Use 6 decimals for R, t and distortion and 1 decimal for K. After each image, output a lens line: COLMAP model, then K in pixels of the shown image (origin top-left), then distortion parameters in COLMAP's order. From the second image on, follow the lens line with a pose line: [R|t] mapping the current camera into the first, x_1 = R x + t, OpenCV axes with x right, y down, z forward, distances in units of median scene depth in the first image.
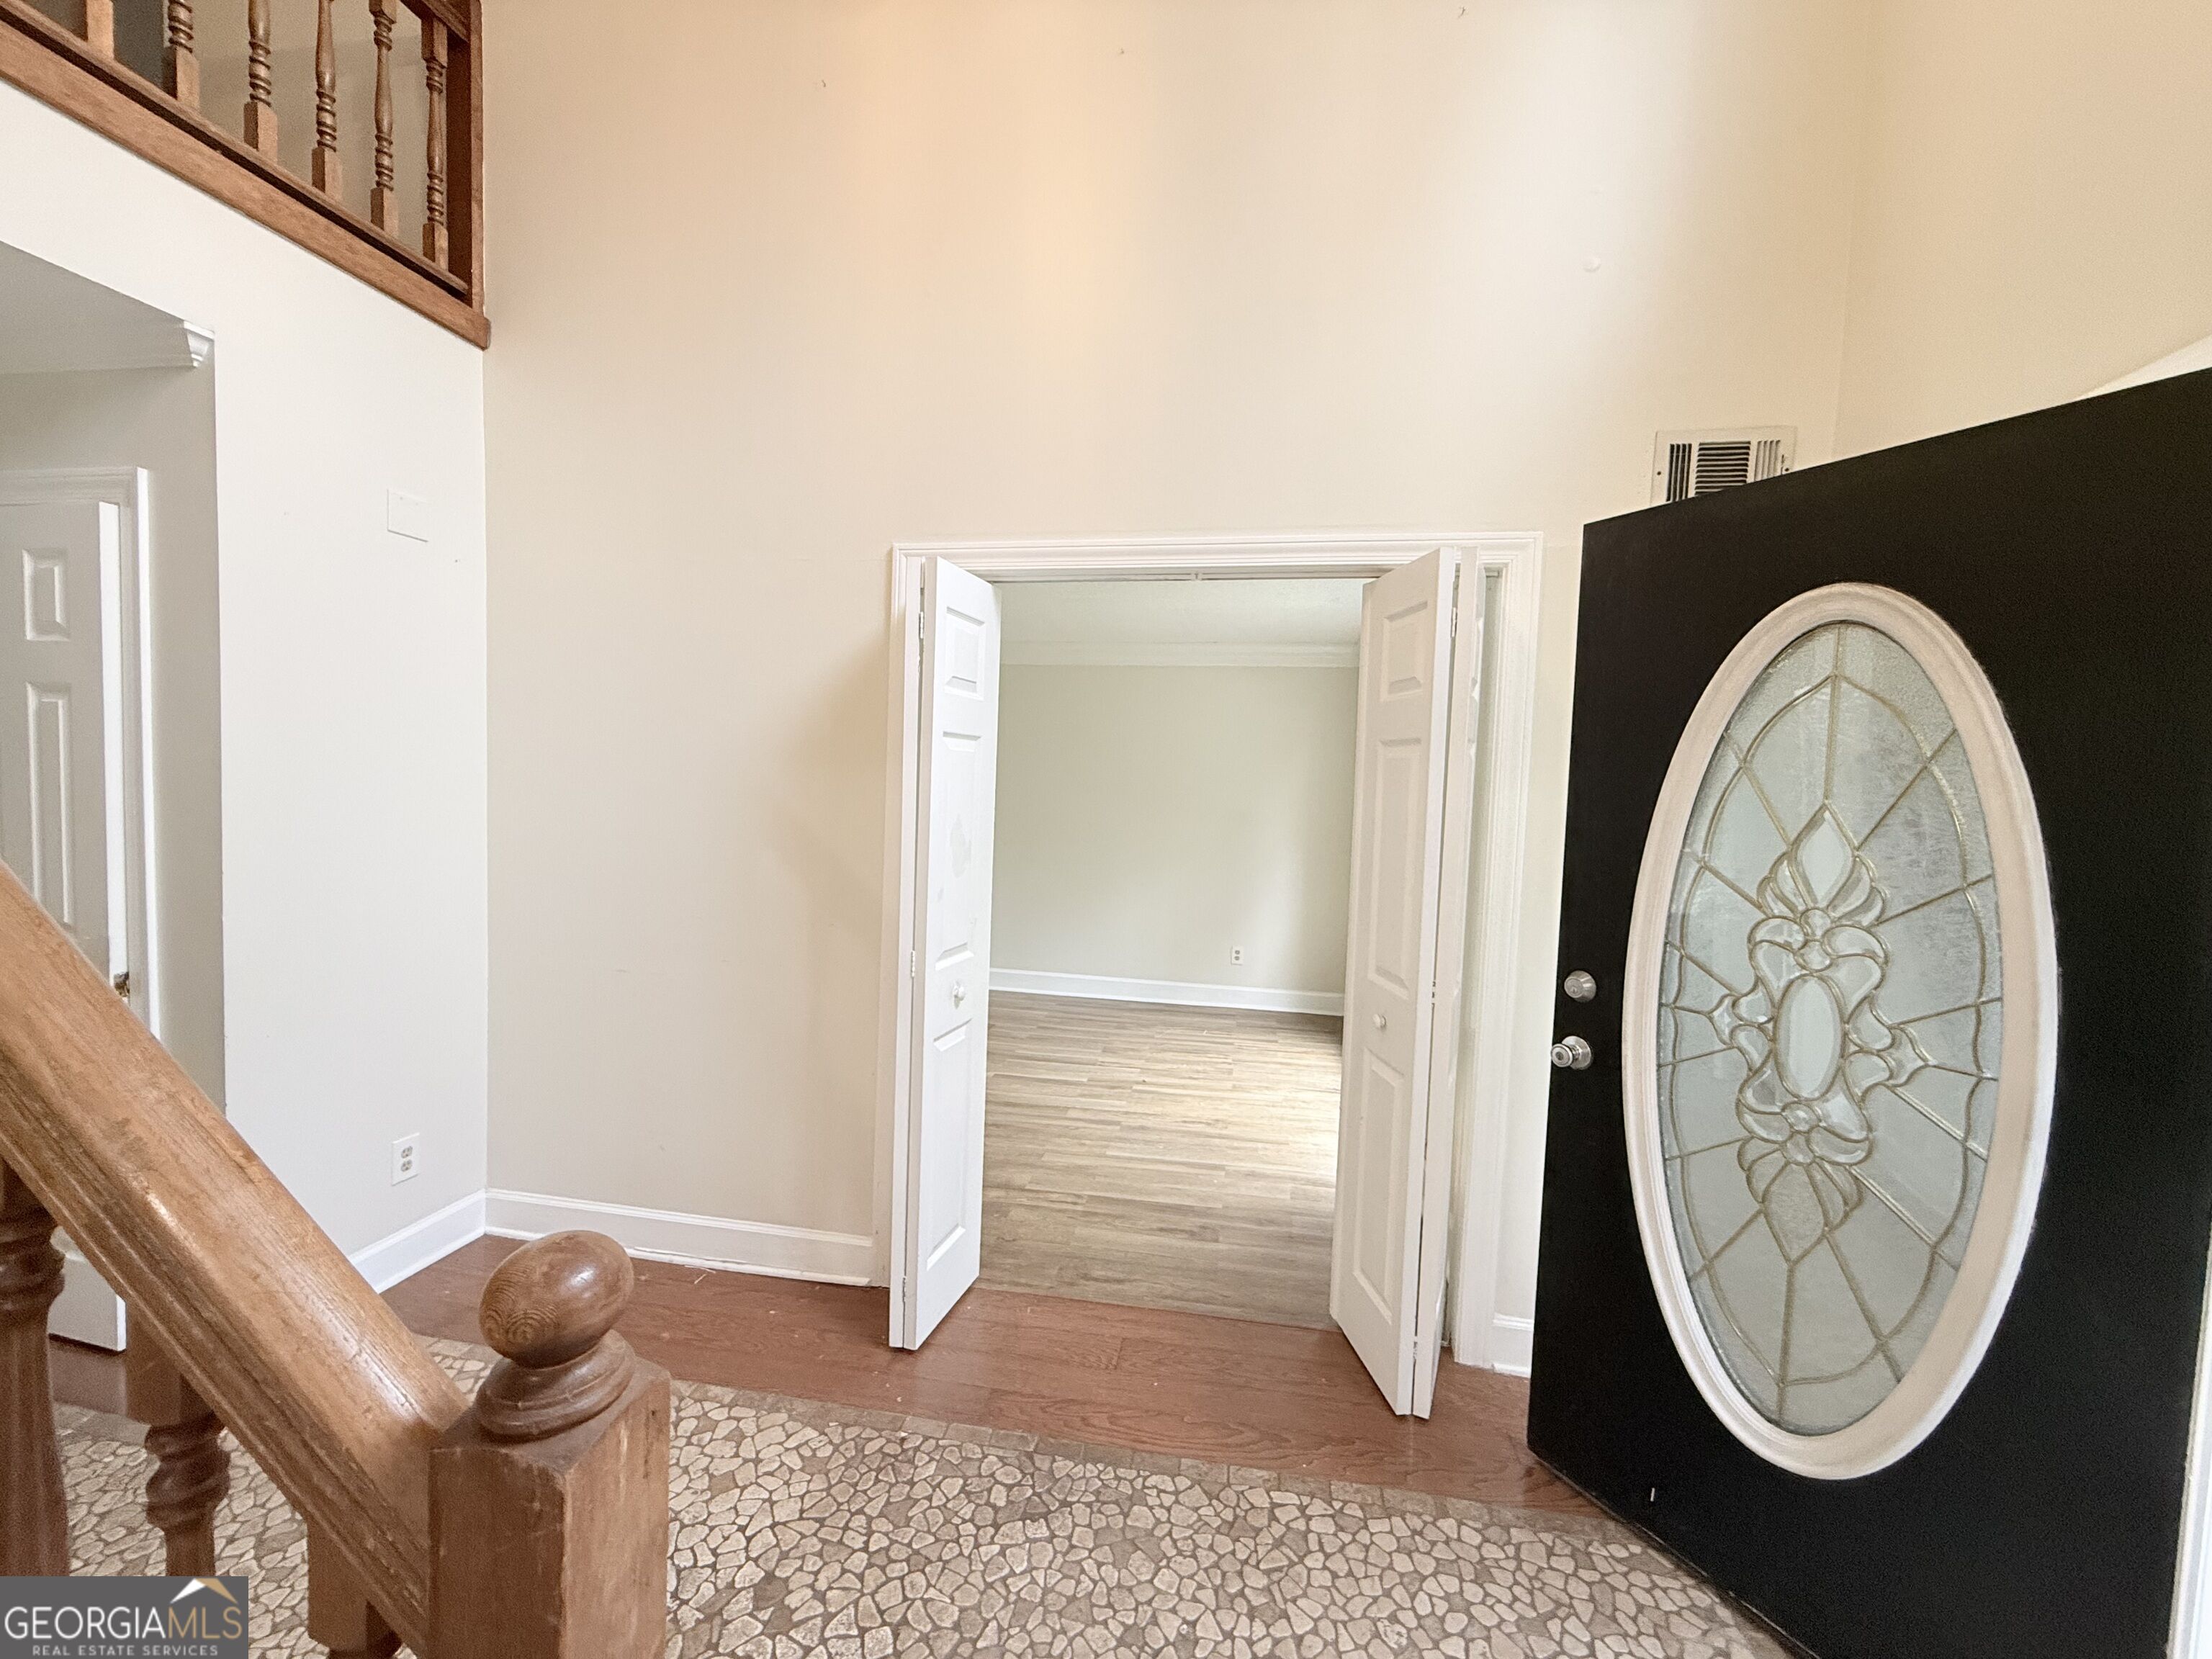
lens RADIAL K [[880.5, 0, 1097.8], [0, 880.5, 830.3], [0, 0, 1]] dist [-0.000924, -0.000165]
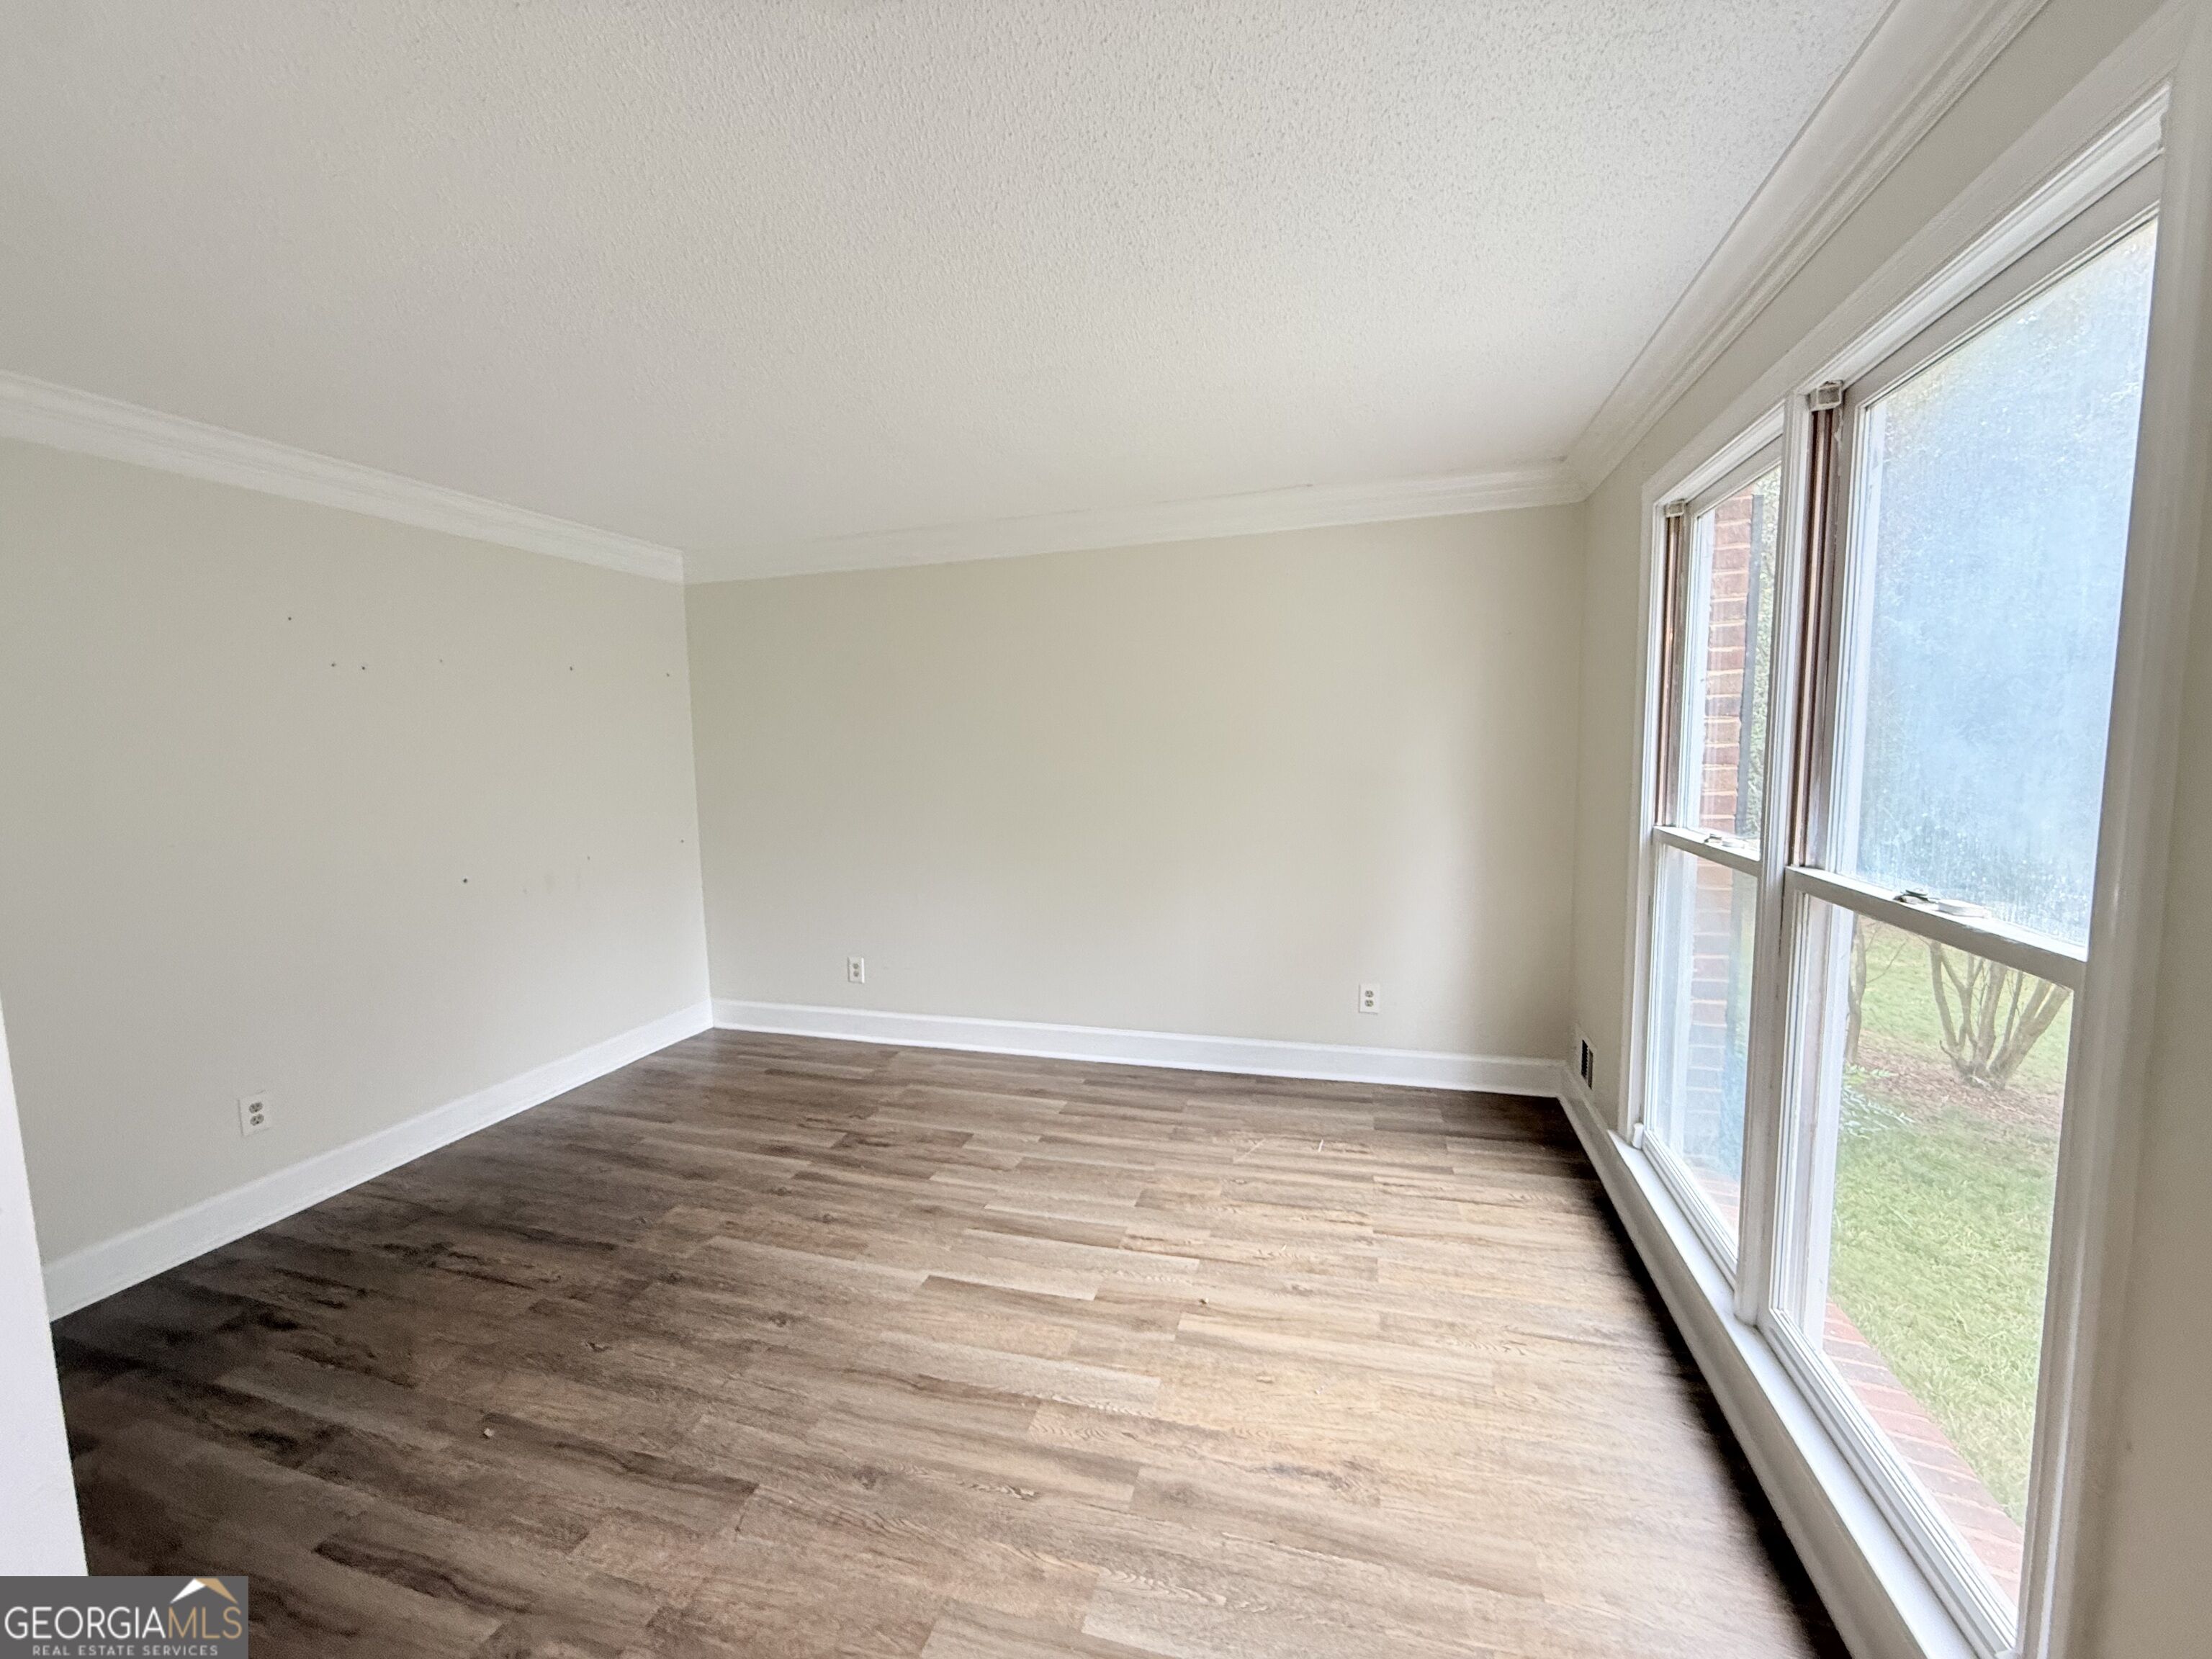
lens RADIAL K [[880.5, 0, 1097.8], [0, 880.5, 830.3], [0, 0, 1]] dist [-0.000924, -0.000165]
pose [[0.991121, -0.050449, -0.123023, 0.117087], [0.055769, 0.997634, 0.040195, -0.026578], [0.120704, -0.046699, 0.991590, 0.836996]]
